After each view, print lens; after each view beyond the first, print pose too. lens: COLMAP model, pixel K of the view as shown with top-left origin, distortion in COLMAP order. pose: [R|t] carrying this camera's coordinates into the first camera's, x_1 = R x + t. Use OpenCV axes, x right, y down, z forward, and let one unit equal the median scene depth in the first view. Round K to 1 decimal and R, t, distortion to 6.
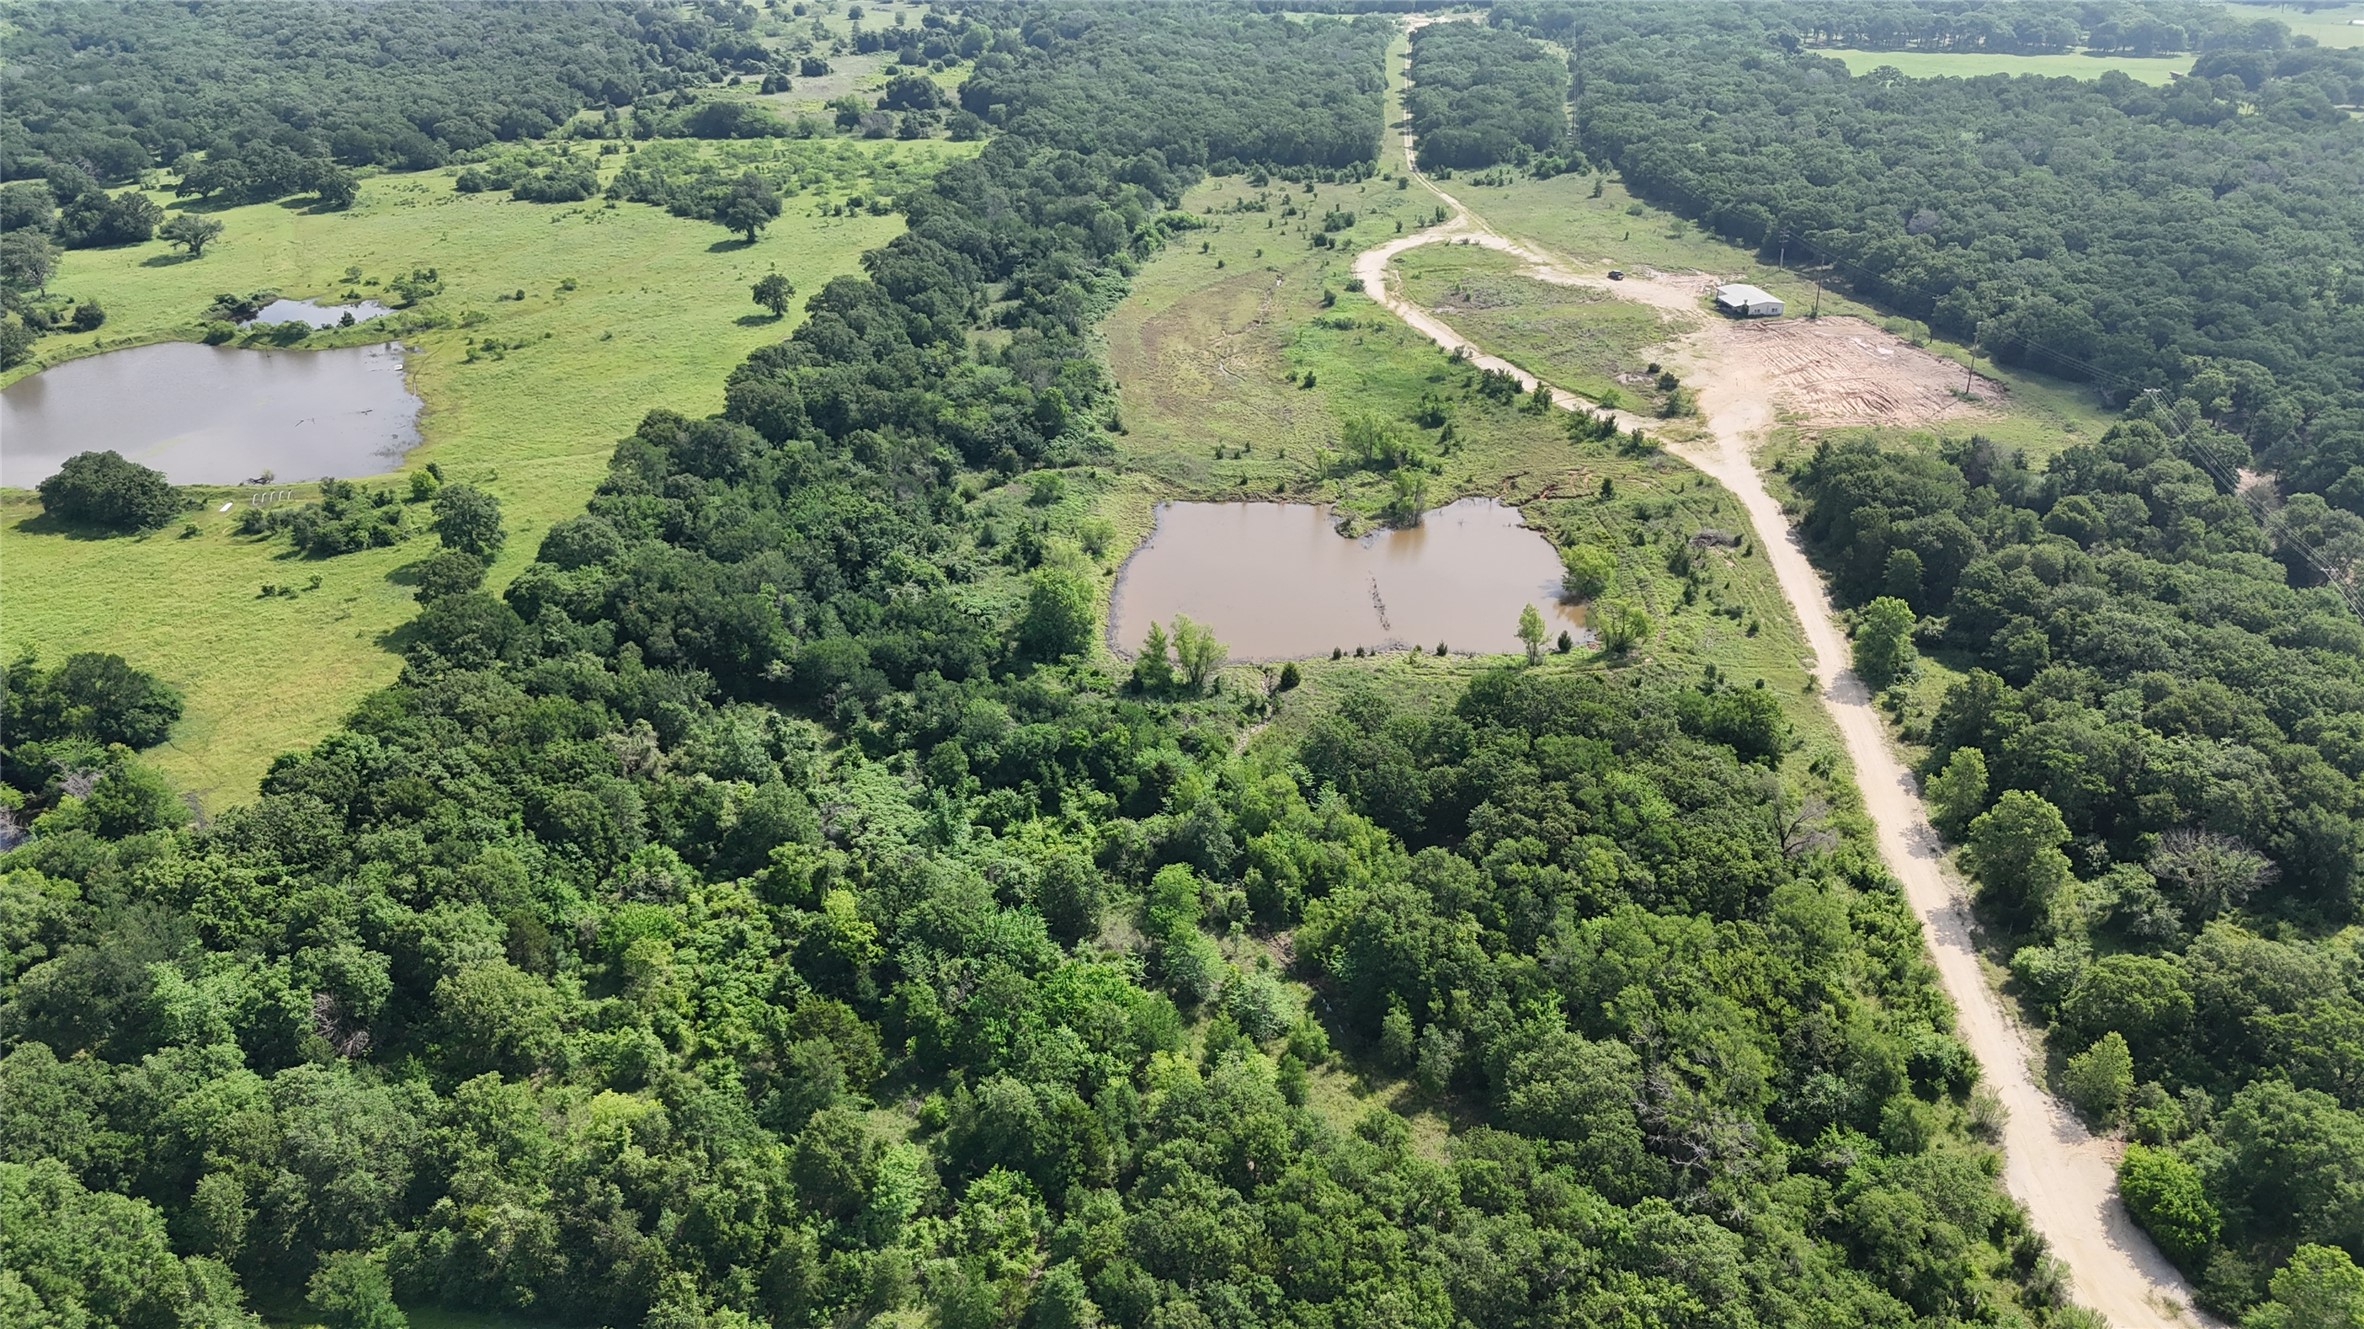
lens RADIAL K [[1732.2, 0, 1163.1], [0, 1732.2, 679.5], [0, 0, 1]] dist [0.074294, -0.072223]
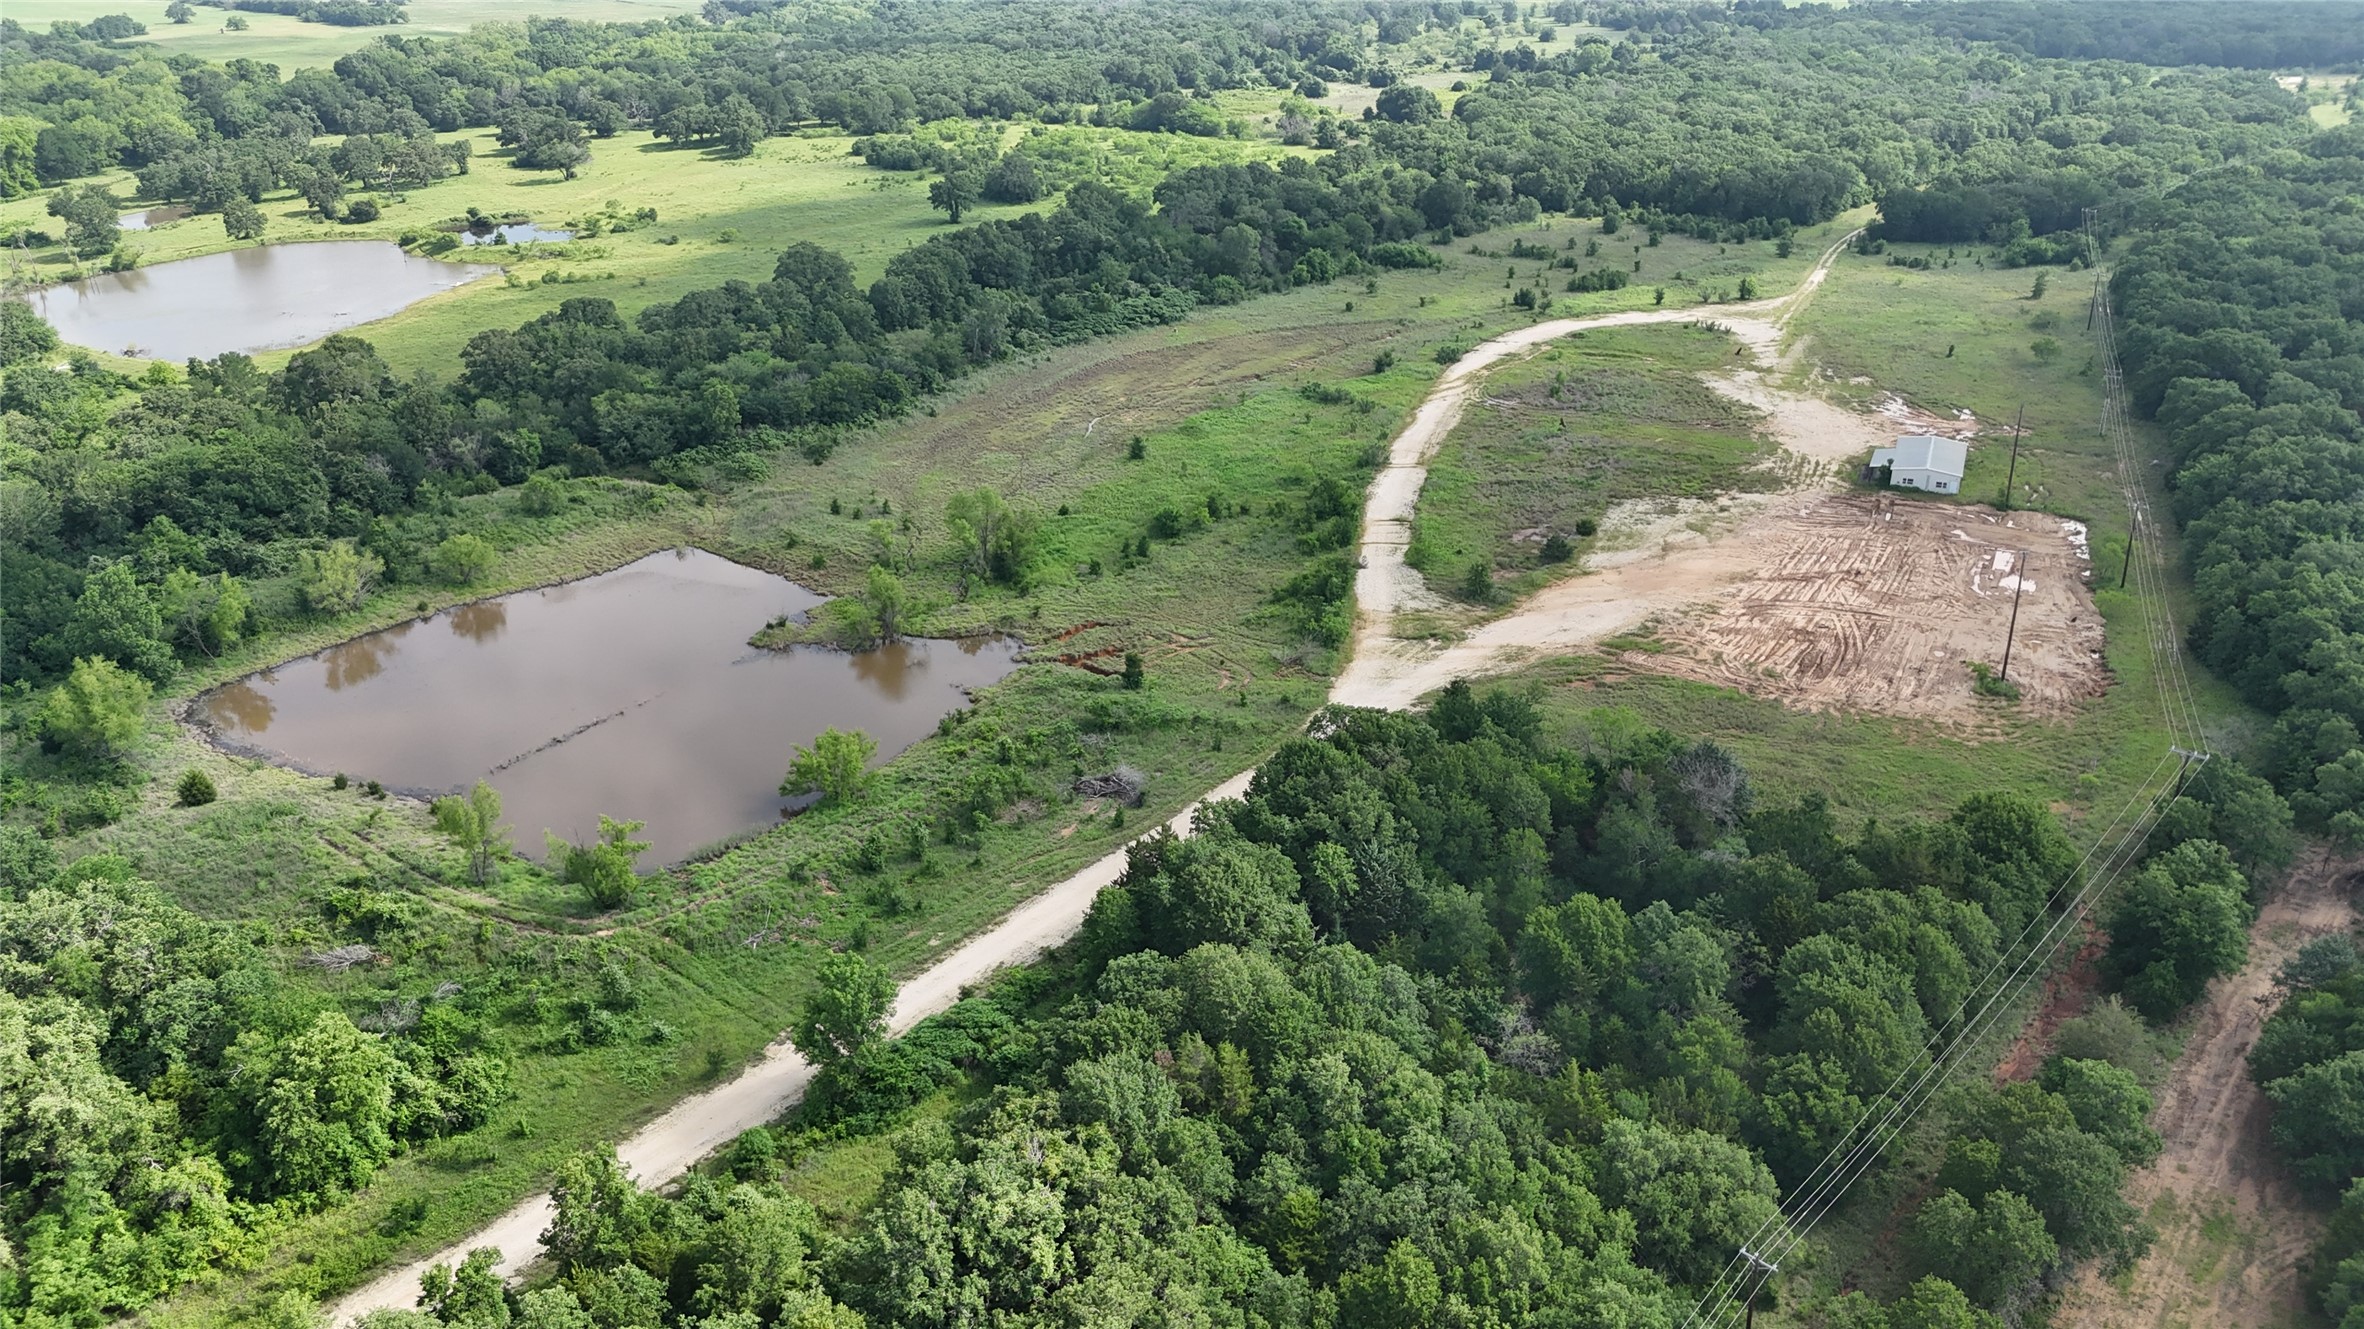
lens RADIAL K [[1732.2, 0, 1176.2], [0, 1732.2, 677.1], [0, 0, 1]] dist [0.074294, -0.072223]
pose [[0.824100, 0.240256, -0.512969, 0.529038], [-0.258610, 0.965287, 0.036641, -0.121340], [0.503965, 0.102464, 0.857625, 0.435510]]
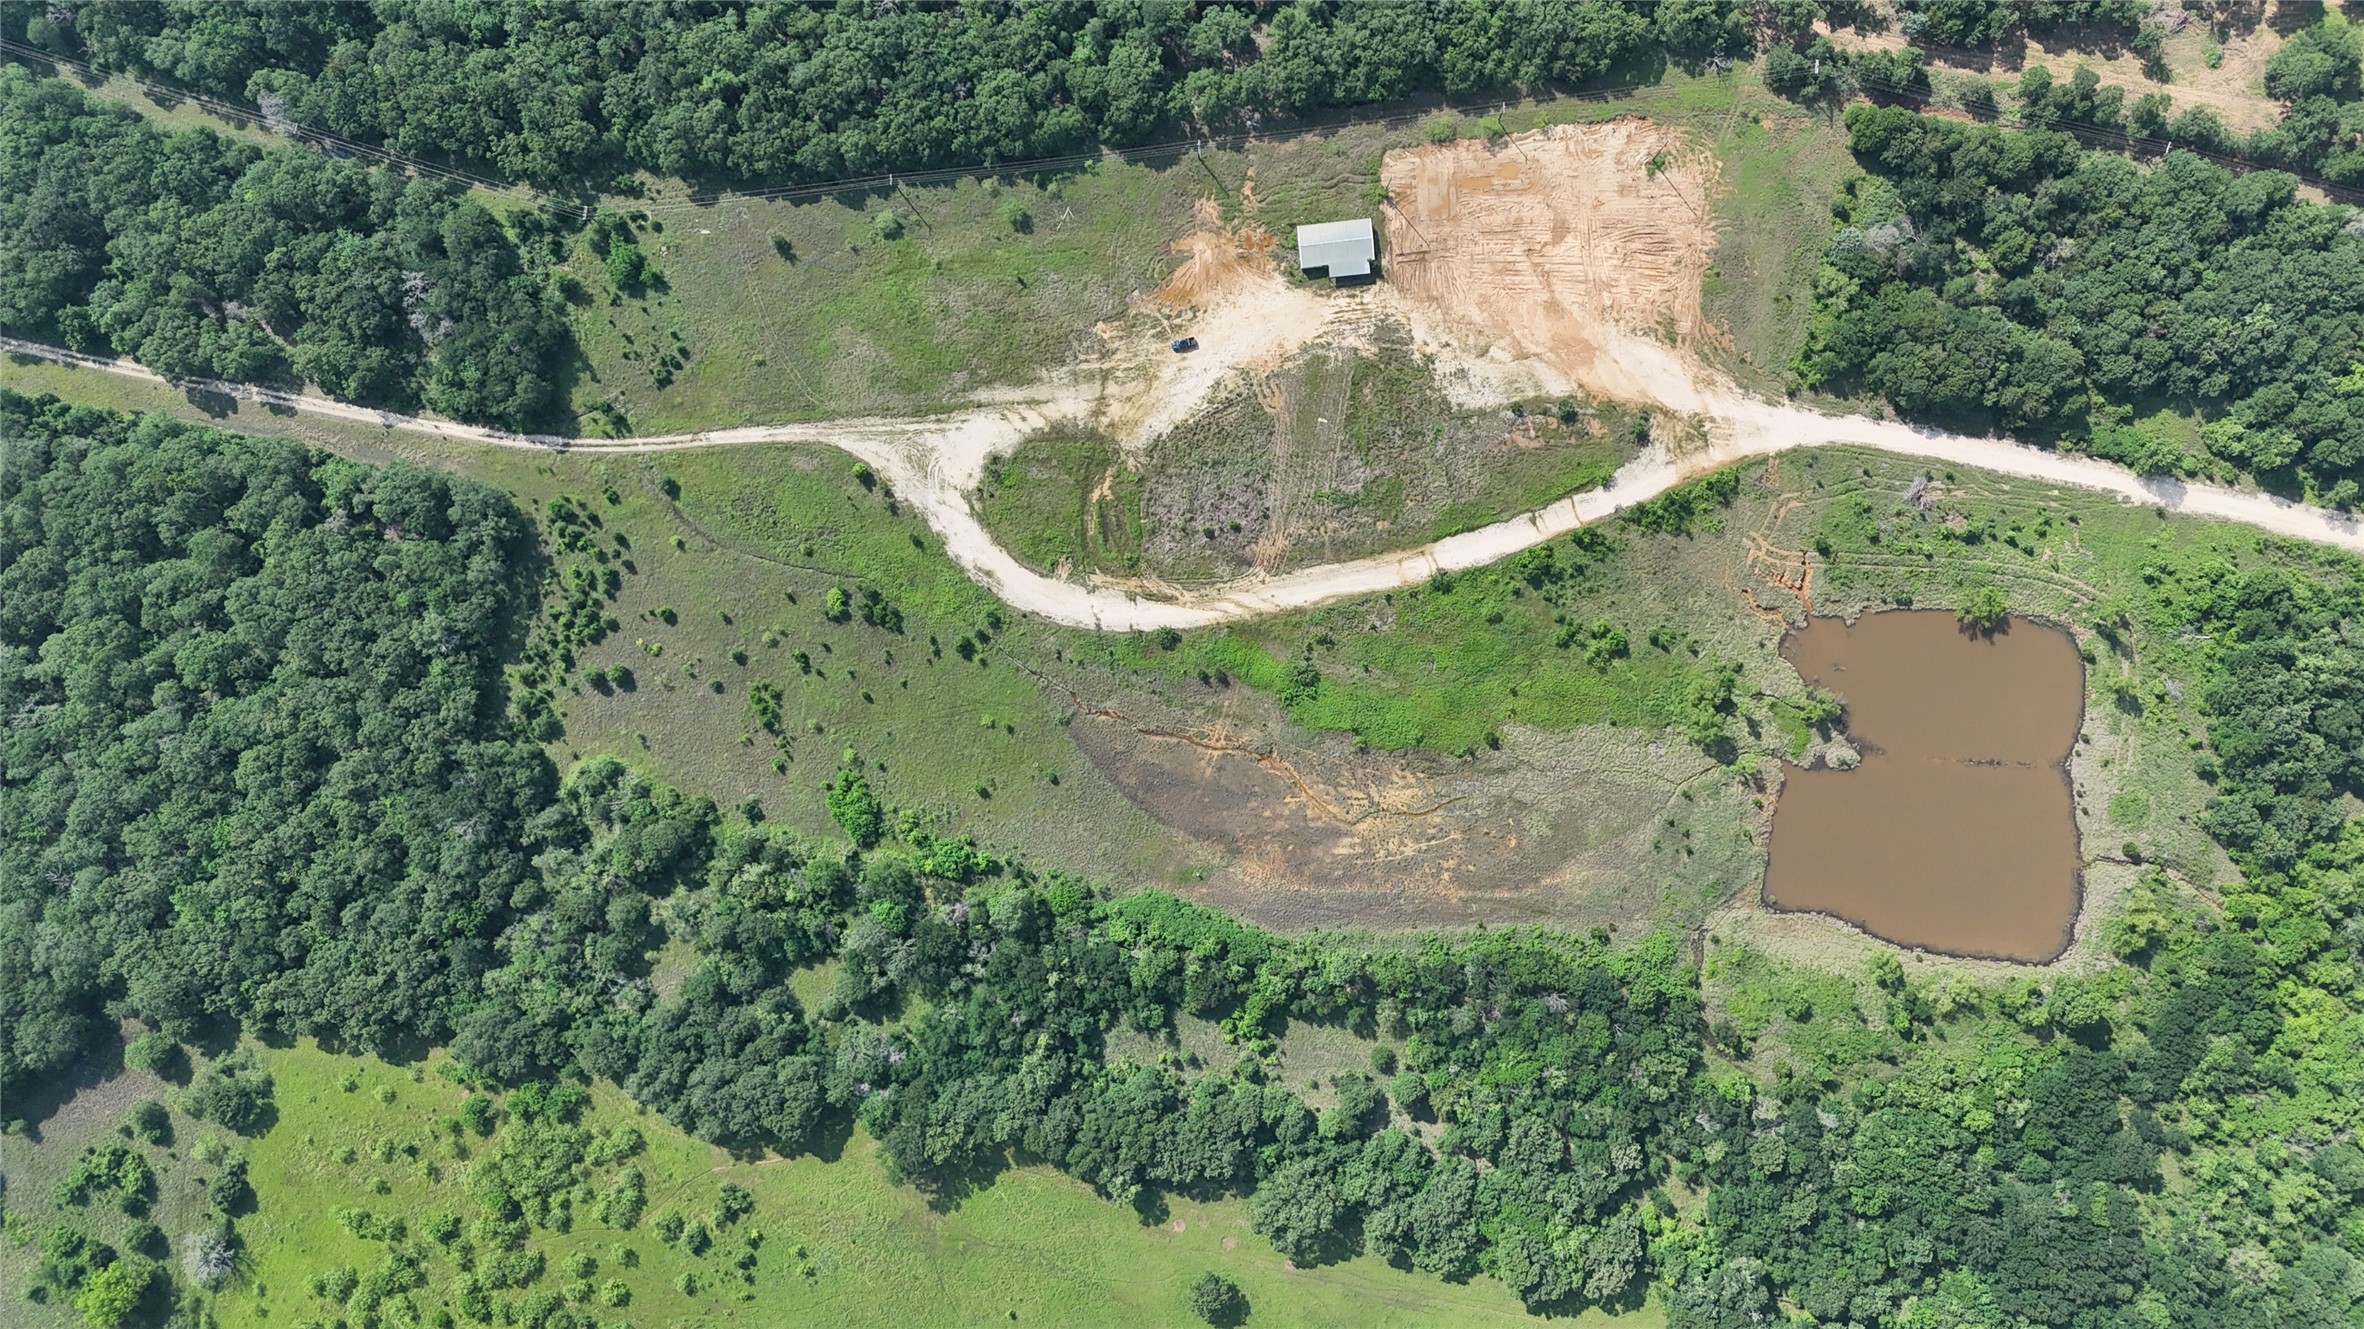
lens RADIAL K [[1732.2, 0, 1172.8], [0, 1732.2, 663.5], [0, 0, 1]] dist [0.074294, -0.072223]
pose [[0.078624, -0.996495, 0.028550, 0.092917], [0.469641, 0.062287, 0.880658, -1.256873], [-0.879350, -0.055833, 0.472892, 0.739691]]
